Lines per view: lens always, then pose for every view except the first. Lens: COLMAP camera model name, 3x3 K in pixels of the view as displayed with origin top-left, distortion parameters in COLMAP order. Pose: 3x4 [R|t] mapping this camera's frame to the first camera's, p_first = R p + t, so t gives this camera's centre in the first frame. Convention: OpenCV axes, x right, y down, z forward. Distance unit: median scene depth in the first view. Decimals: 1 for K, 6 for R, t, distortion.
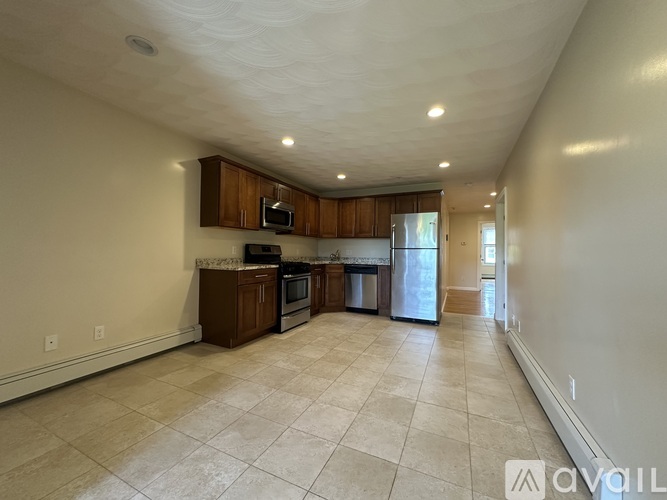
lens RADIAL K [[266.4, 0, 332.9], [0, 266.4, 250.6], [0, 0, 1]] dist [0.001332, 0.000455]
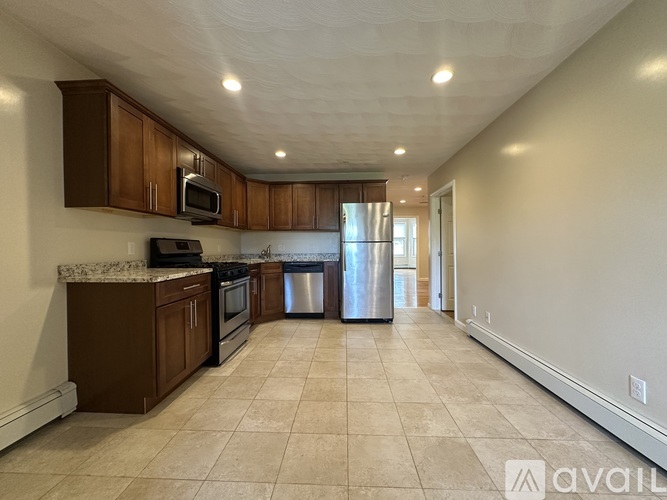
lens RADIAL K [[266.4, 0, 333.1], [0, 266.4, 249.6], [0, 0, 1]] dist [0.001332, 0.000455]
pose [[0.923414, -0.024367, 0.383031, -0.187388], [0.018270, 0.999642, 0.019548, -0.001785], [-0.383370, -0.011053, 0.923529, 0.257204]]
